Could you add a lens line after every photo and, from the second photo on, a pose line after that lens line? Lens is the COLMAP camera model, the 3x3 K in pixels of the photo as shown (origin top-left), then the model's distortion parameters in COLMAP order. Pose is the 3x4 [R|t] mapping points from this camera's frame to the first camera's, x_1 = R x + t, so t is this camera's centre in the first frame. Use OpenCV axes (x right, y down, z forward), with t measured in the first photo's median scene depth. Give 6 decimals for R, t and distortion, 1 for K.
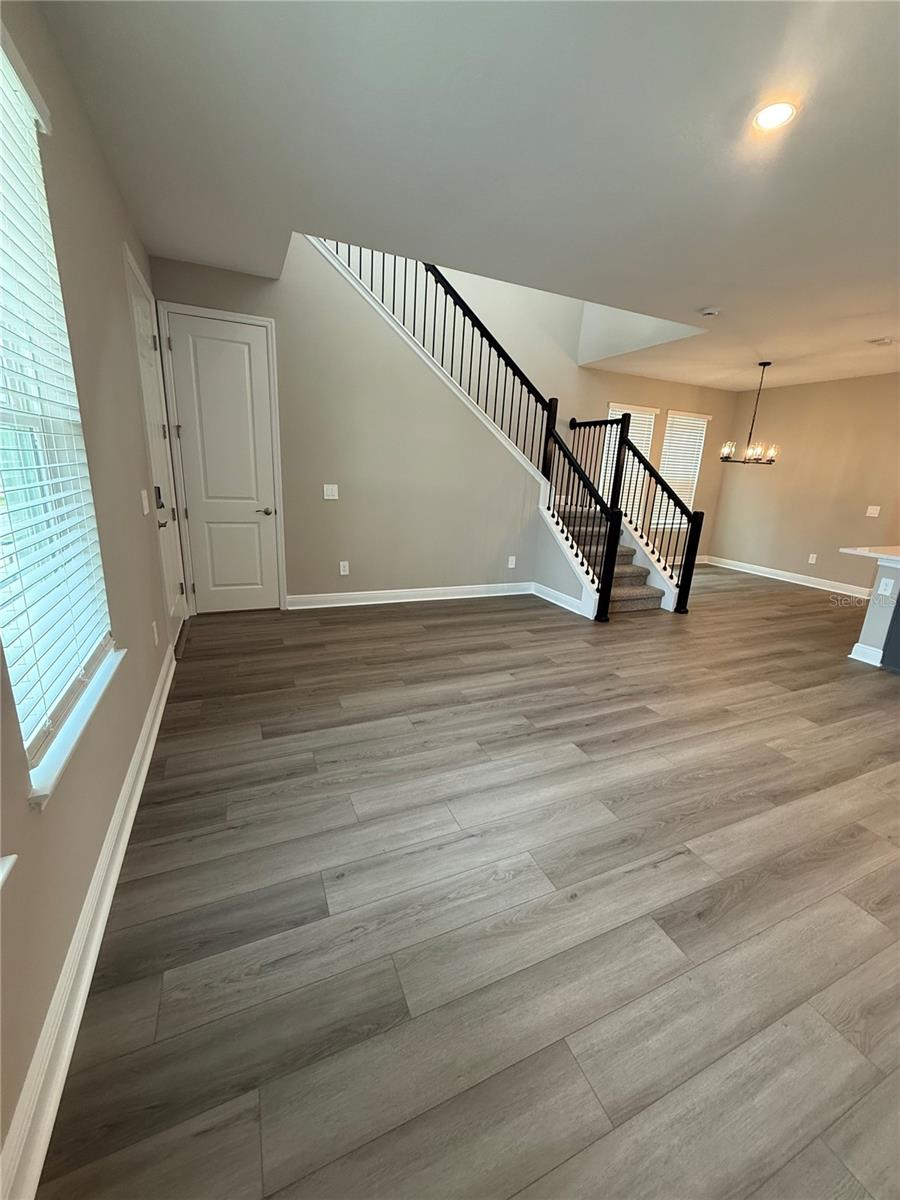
lens RADIAL K [[476.7, 0, 452.7], [0, 476.7, 598.6], [0, 0, 1]] dist [0.000135, 0.000273]
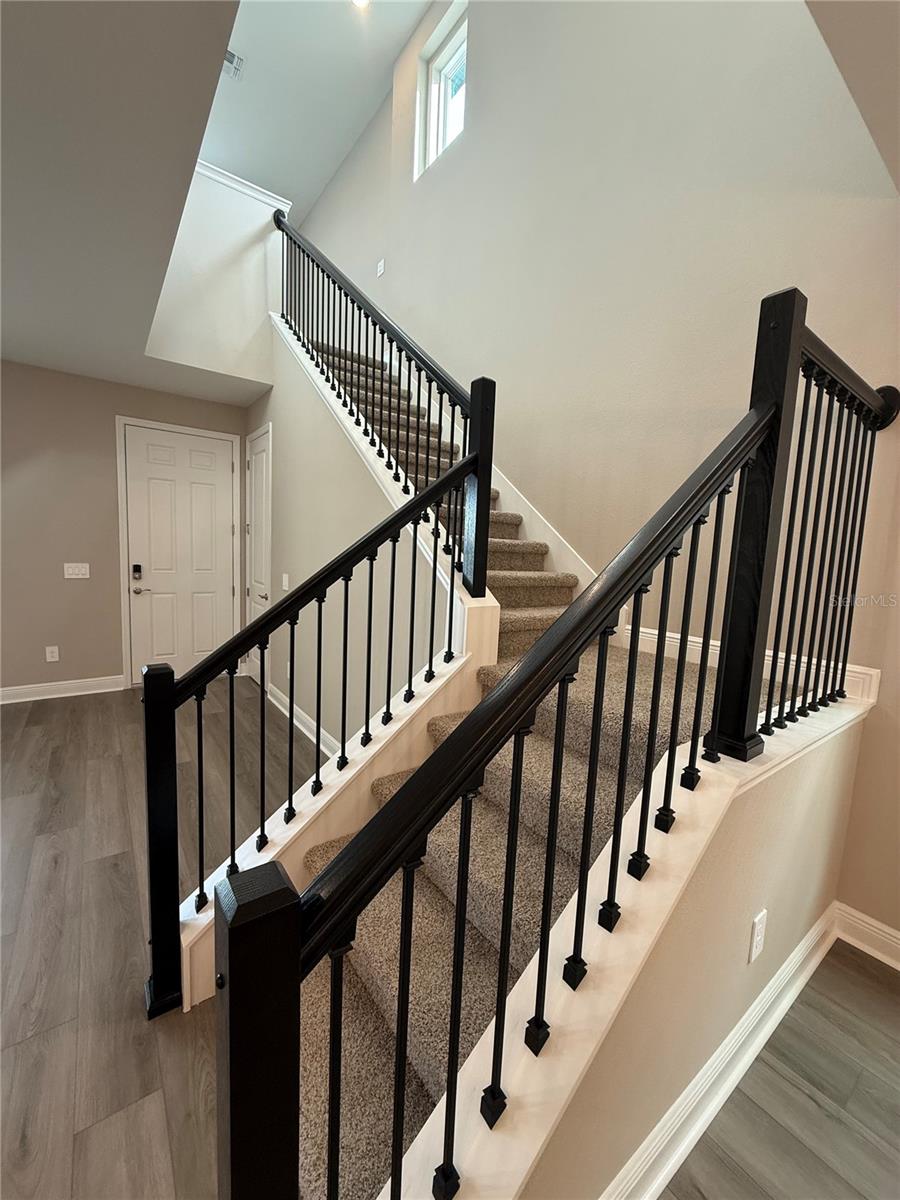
lens RADIAL K [[476.7, 0, 452.7], [0, 476.7, 598.6], [0, 0, 1]] dist [0.000135, 0.000273]
pose [[0.224746, 0.065127, -0.972238, 0.868159], [-0.291519, 0.956559, -0.003312, -0.355045], [0.929788, 0.284170, 0.233969, 1.376755]]
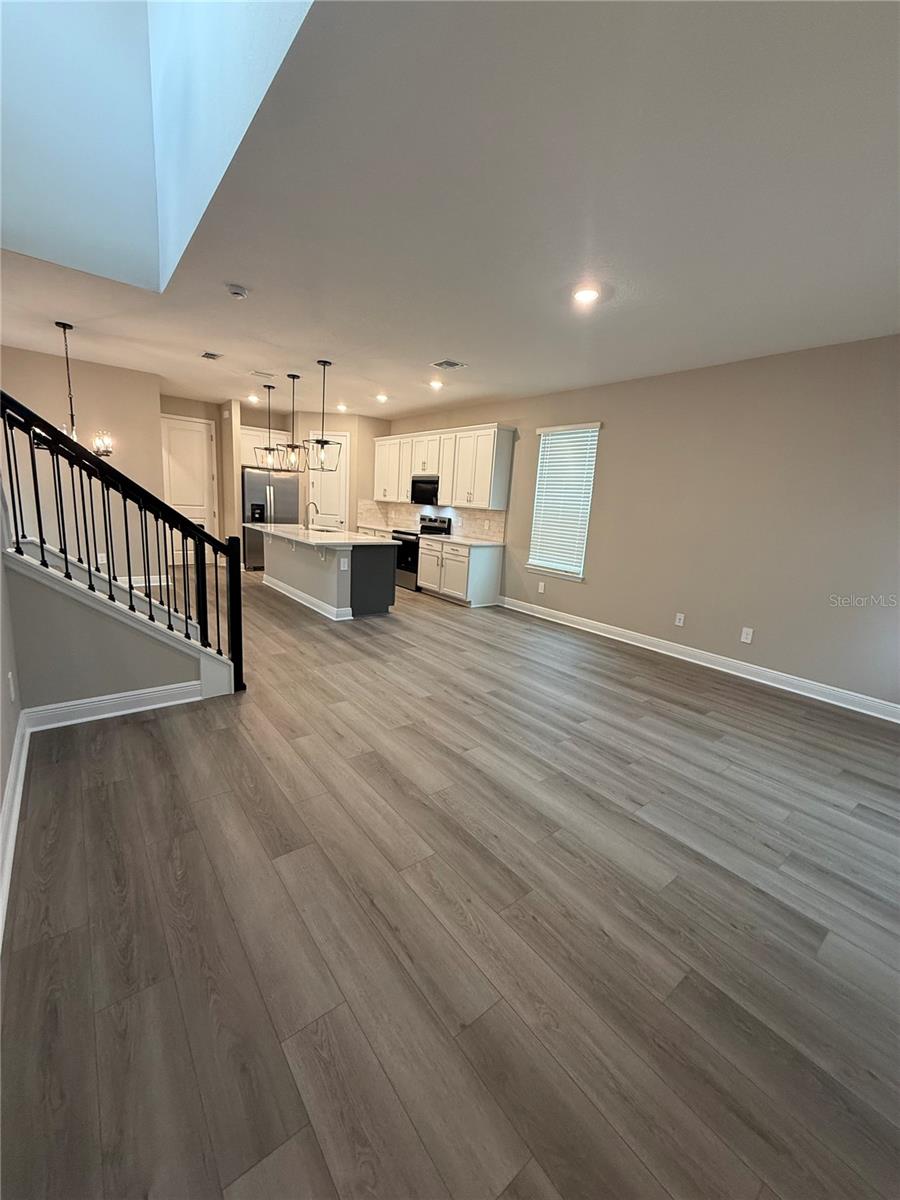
lens RADIAL K [[476.7, 0, 452.7], [0, 476.7, 598.6], [0, 0, 1]] dist [0.000135, 0.000273]
pose [[-0.249228, -0.256160, 0.933953, -0.543624], [0.182528, 0.934675, 0.305067, -0.322597], [-0.951088, 0.246504, -0.186191, 1.058135]]
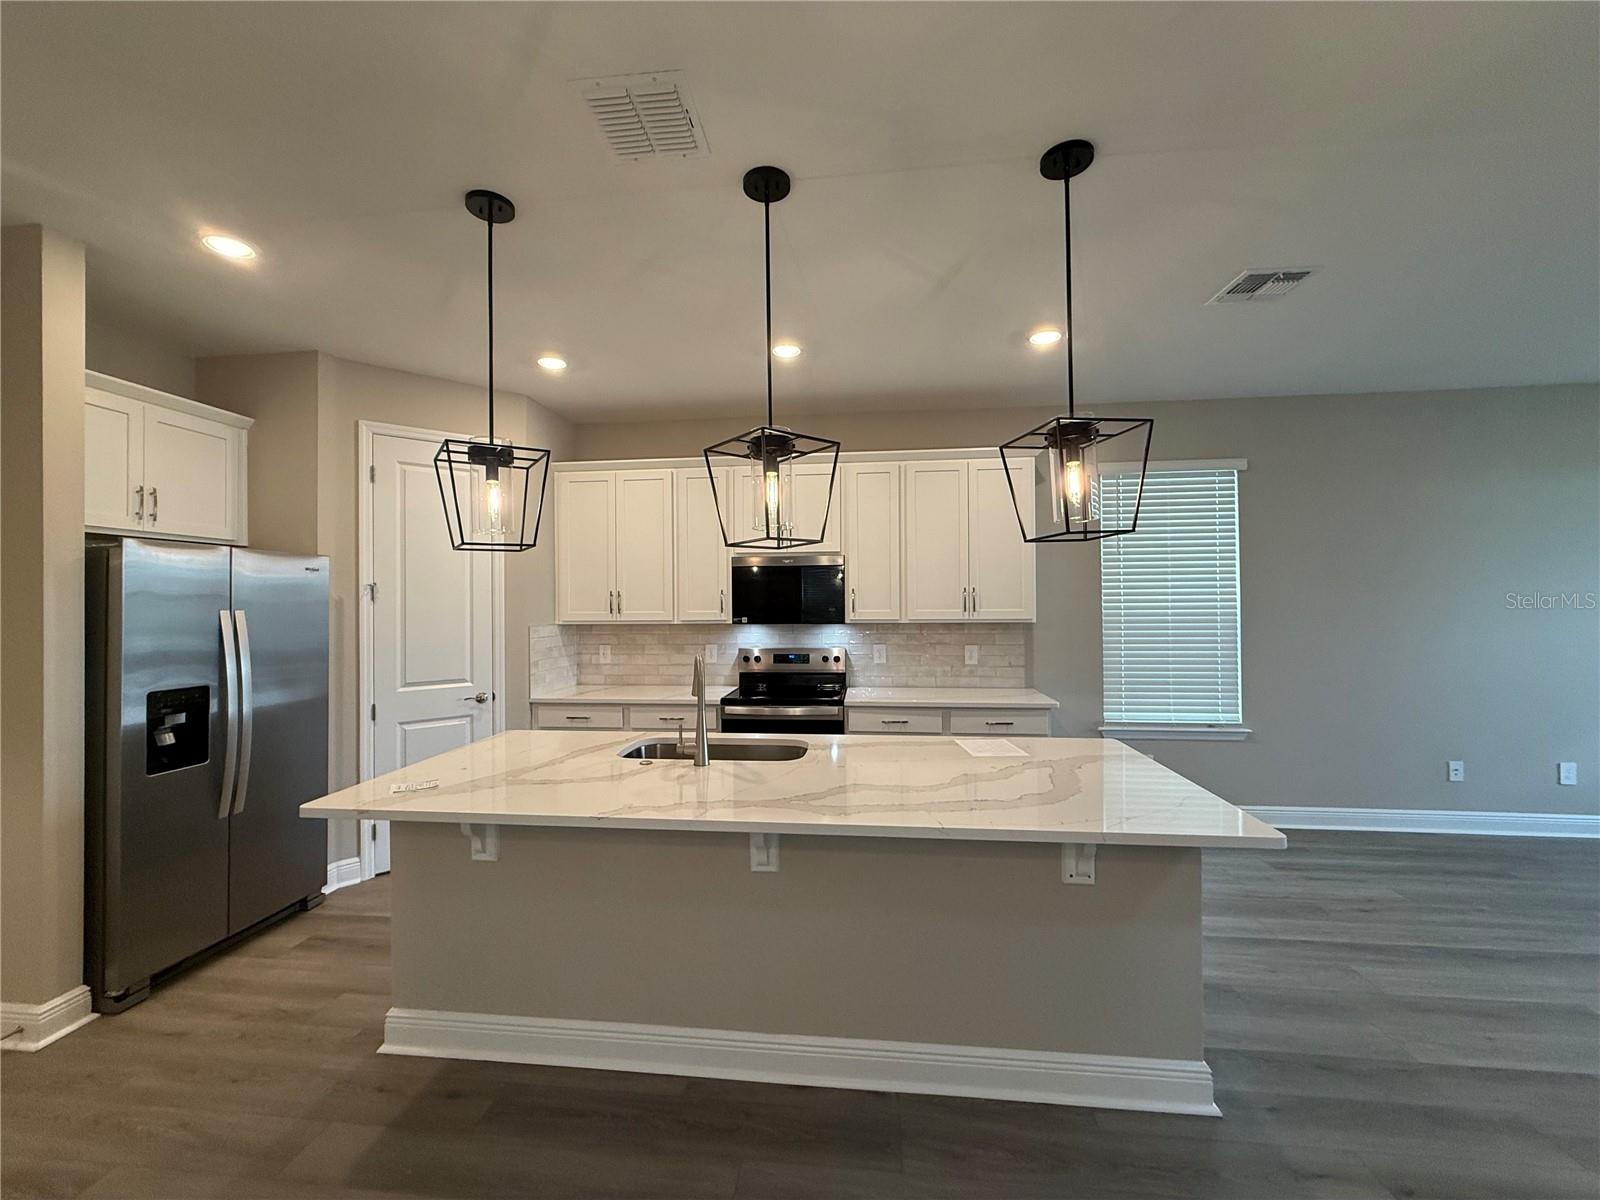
lens RADIAL K [[635.7, 0, 800.0], [0, 635.7, 600.0], [0, 0, 1]] dist [0.000135, 0.000273]
pose [[-0.863904, -0.040249, 0.502046, 1.004742], [0.099586, 0.963472, 0.248606, -0.419881], [-0.493713, 0.264768, -0.828339, 1.628809]]
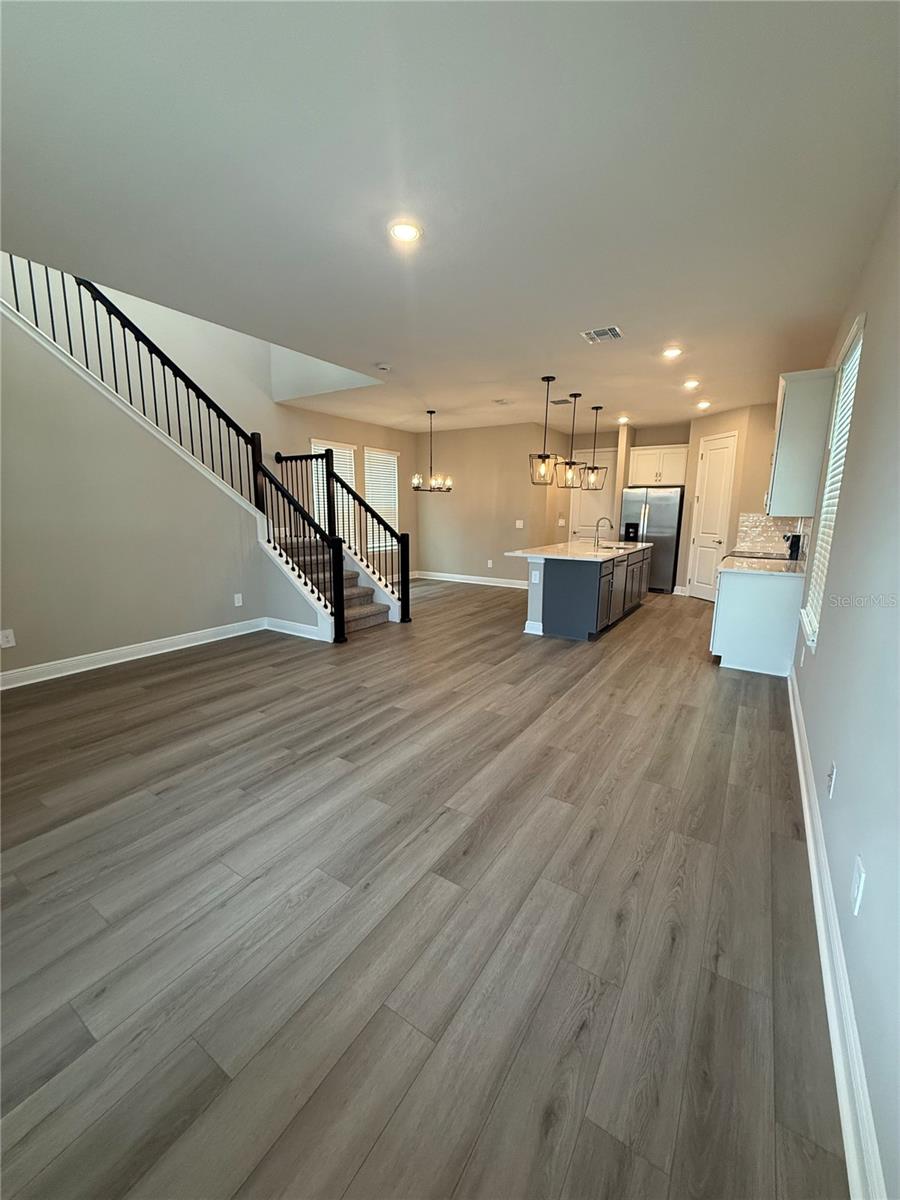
lens RADIAL K [[476.7, 0, 452.7], [0, 476.7, 598.6], [0, 0, 1]] dist [0.000135, 0.000273]
pose [[0.837749, -0.143760, 0.526792, -0.028502], [0.176462, 0.984234, -0.012030, 0.011750], [-0.516758, 0.103037, 0.849909, -0.044416]]
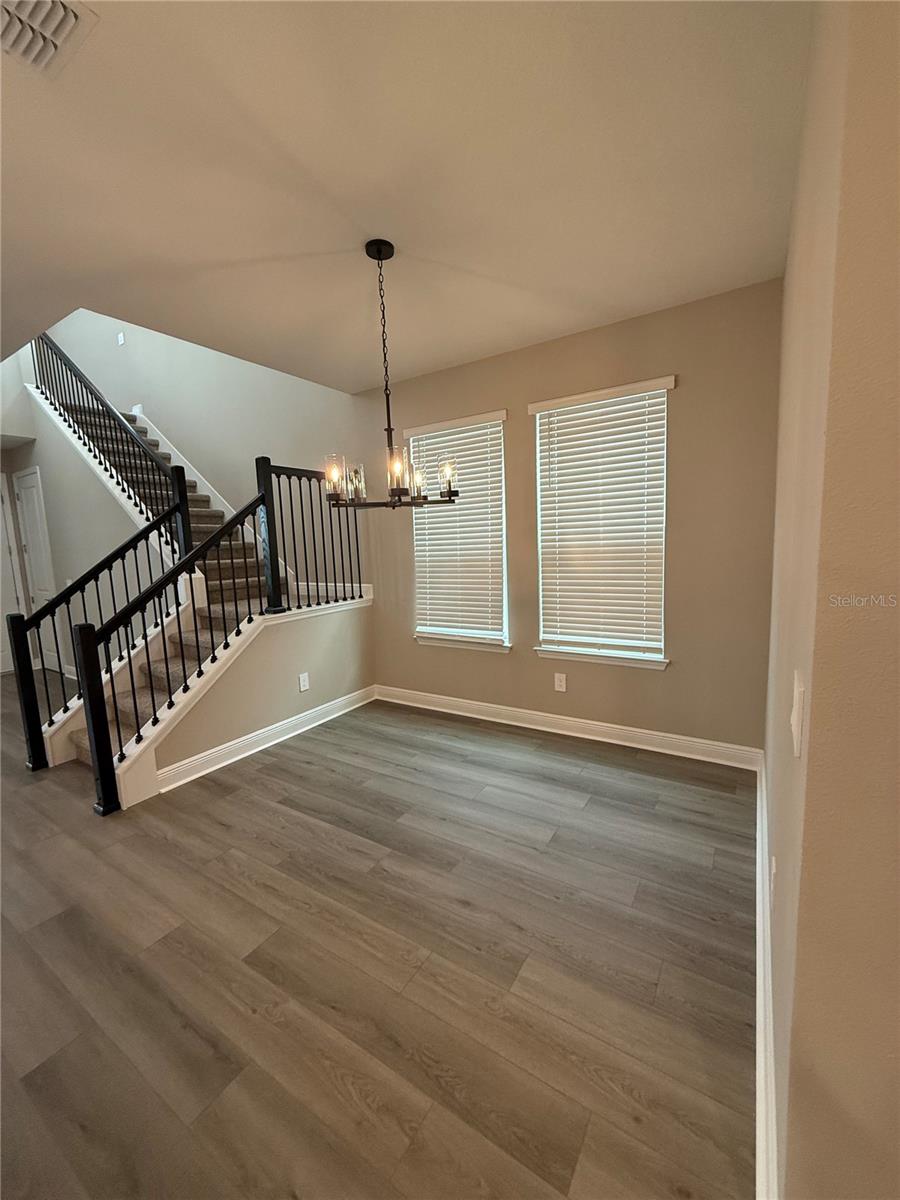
lens RADIAL K [[476.7, 0, 452.7], [0, 476.7, 598.6], [0, 0, 1]] dist [0.000135, 0.000273]
pose [[0.551478, 0.031317, -0.833601, 1.632813], [-0.156440, 0.985448, -0.066473, -0.329306], [0.819389, 0.167067, 0.548352, 1.436113]]
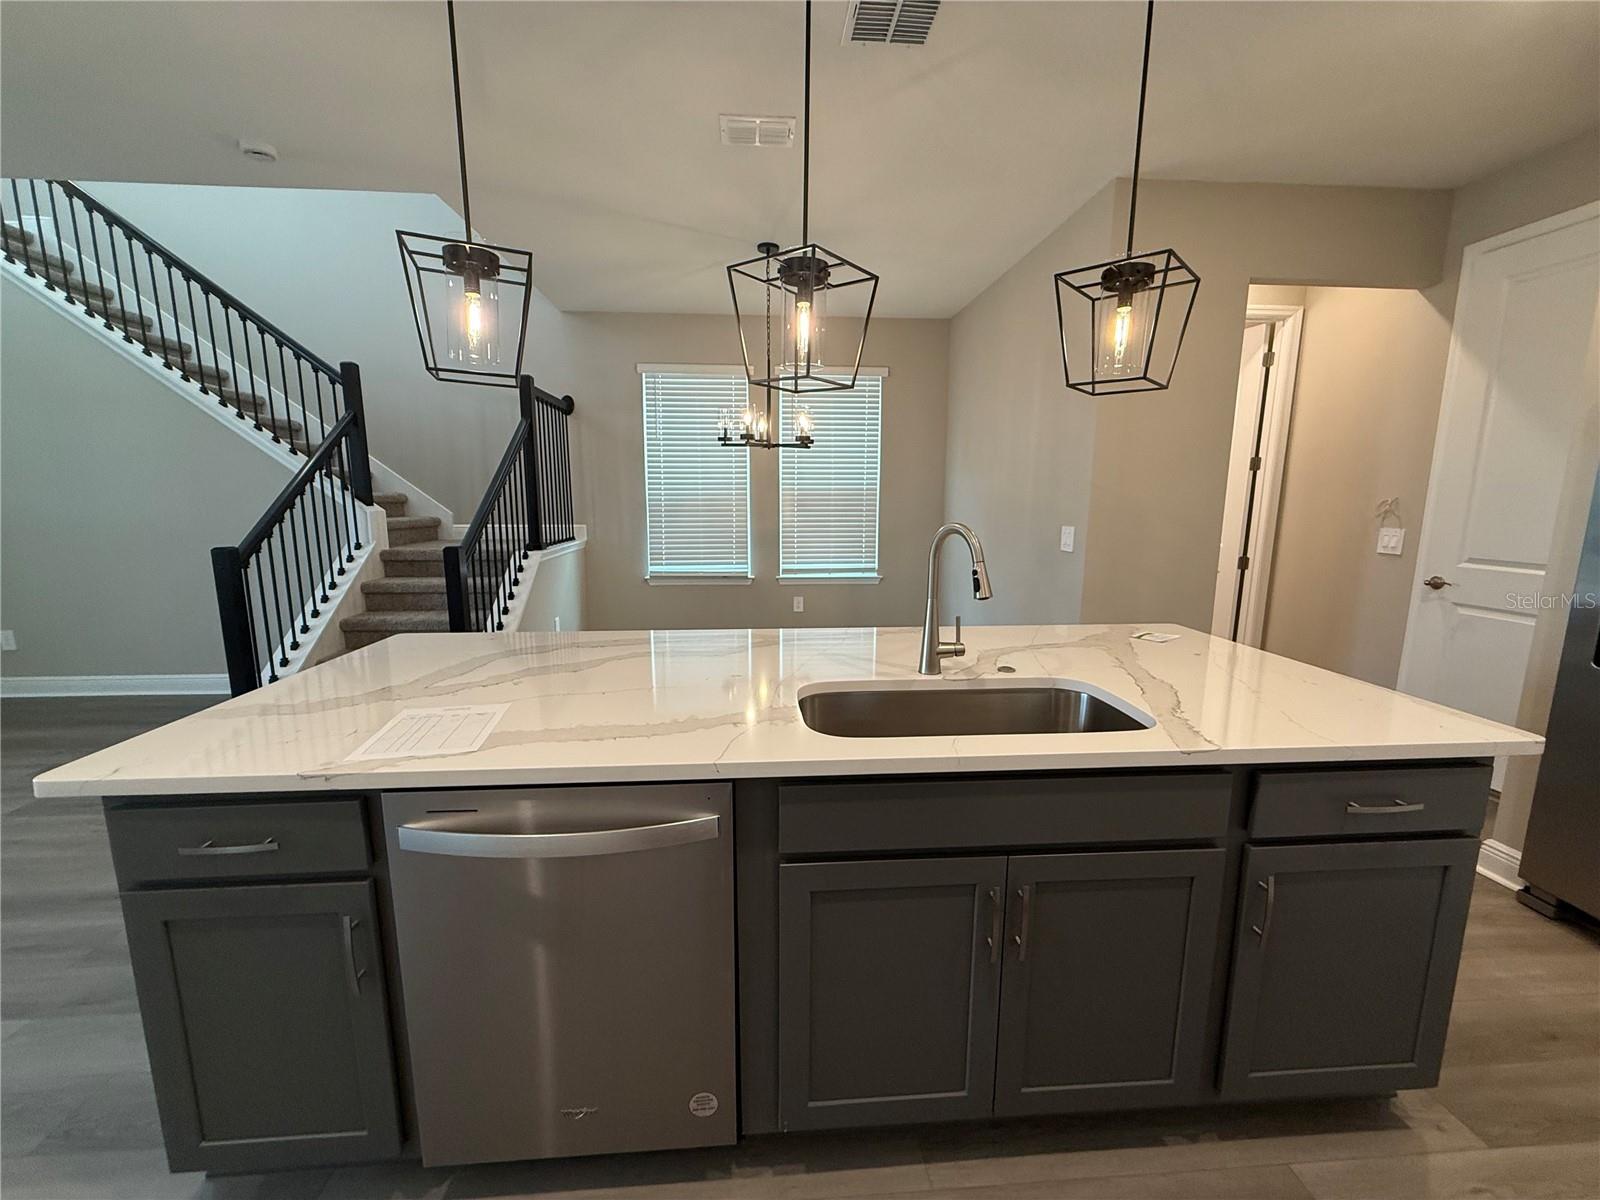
lens RADIAL K [[635.8, 0, 777.3], [0, 635.8, 593.8], [0, 0, 1]] dist [-0.000013, 0.014826]
pose [[0.929701, 0.009243, -0.368198, 1.466973], [-0.052398, 0.992836, -0.107381, -0.114736], [0.364568, 0.119125, 0.923525, 0.724903]]
